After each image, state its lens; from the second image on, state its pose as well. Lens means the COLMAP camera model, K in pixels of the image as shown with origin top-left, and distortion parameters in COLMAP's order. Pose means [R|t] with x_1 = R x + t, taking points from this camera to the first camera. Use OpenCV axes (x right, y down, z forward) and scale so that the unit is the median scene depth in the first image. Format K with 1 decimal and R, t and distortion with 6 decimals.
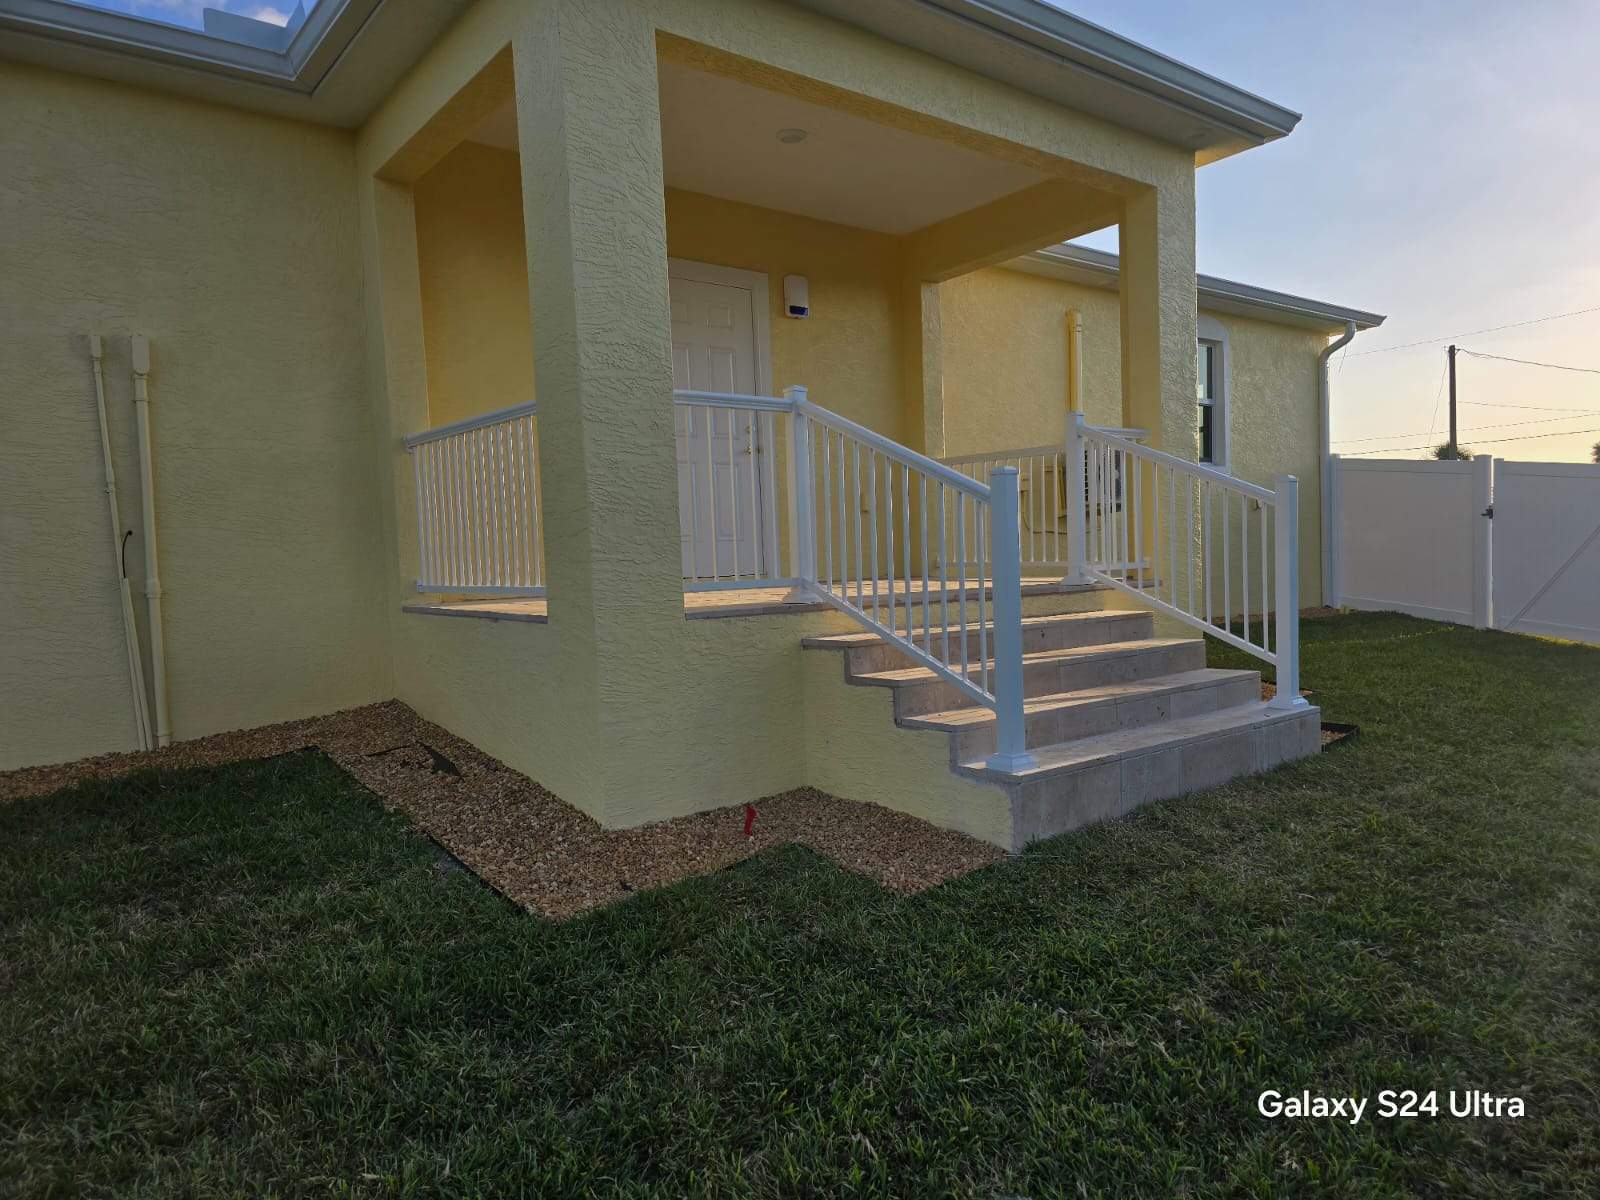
lens RADIAL K [[1090.5, 0, 832.8], [0, 1090.5, 600.4], [0, 0, 1]] dist [0.064724, -0.040620]
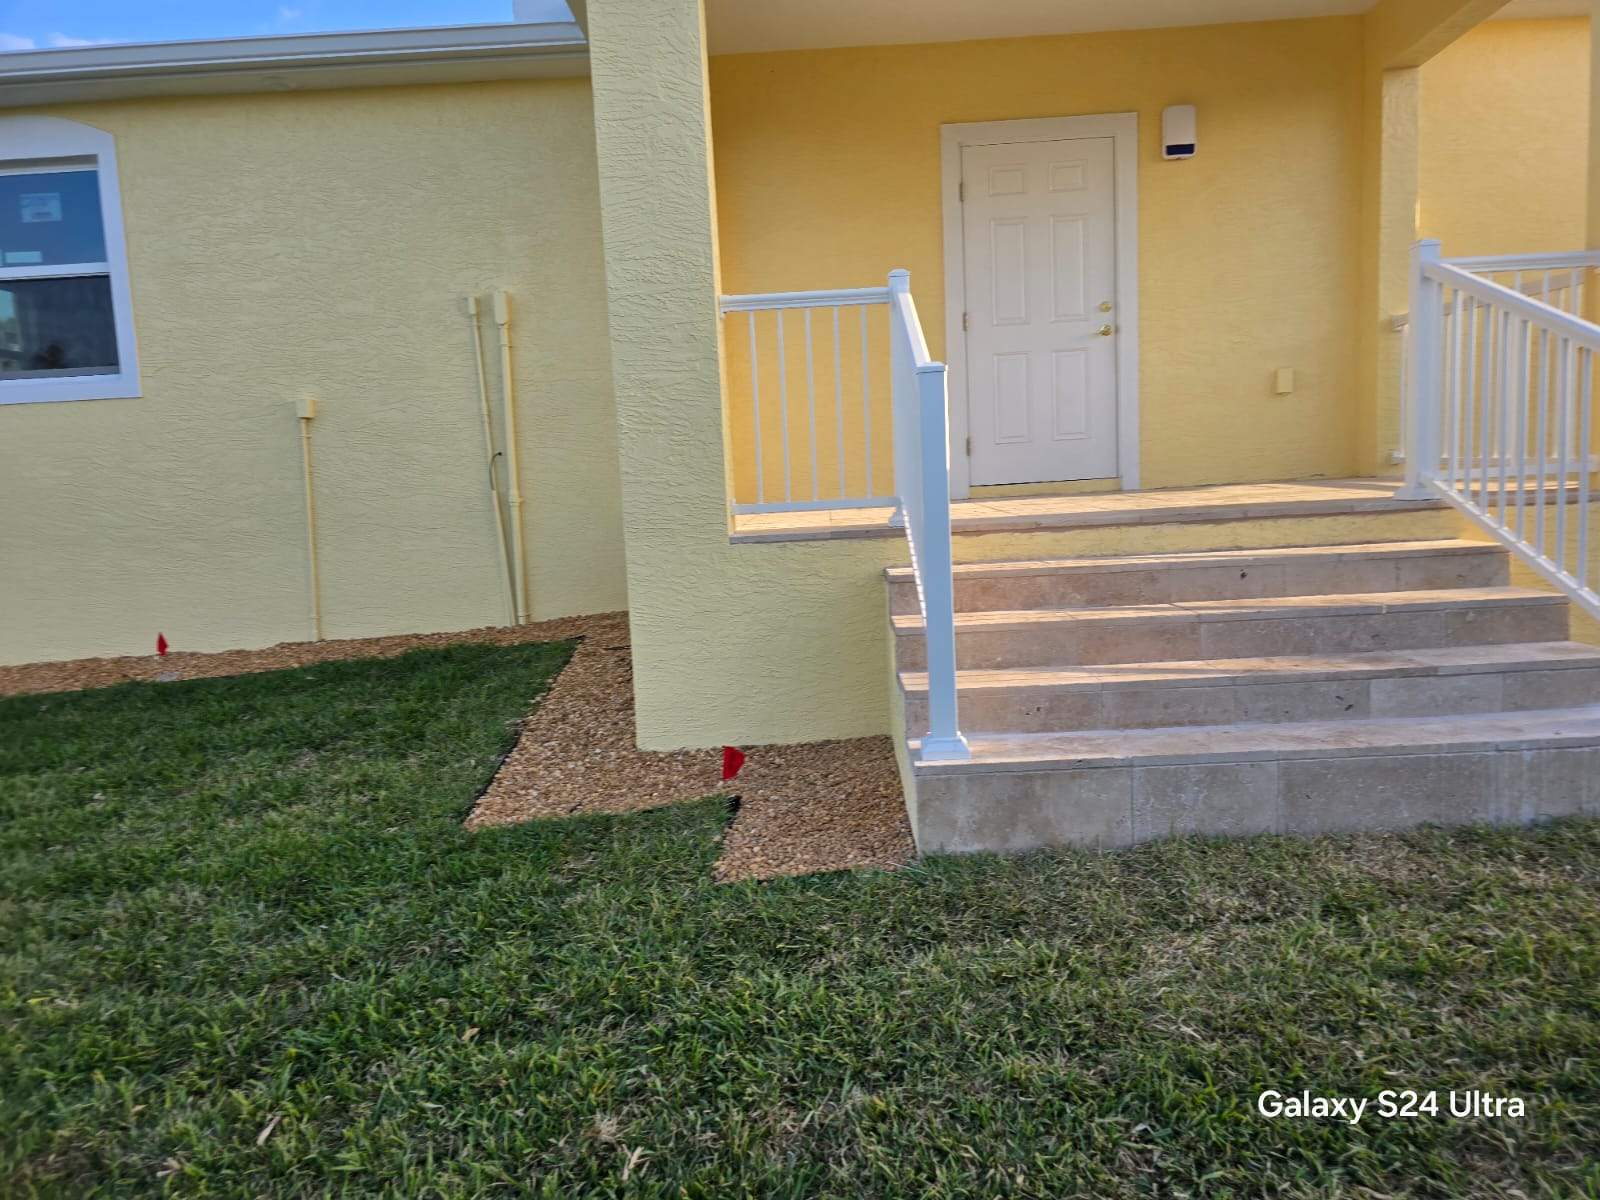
lens RADIAL K [[1093.6, 0, 812.9], [0, 1093.6, 568.6], [0, 0, 1]] dist [0.074834, -0.067663]
pose [[0.769097, 0.052410, -0.636980, 0.441935], [-0.001754, 0.996802, 0.079898, -0.030840], [0.639130, -0.060332, 0.766729, 0.265781]]
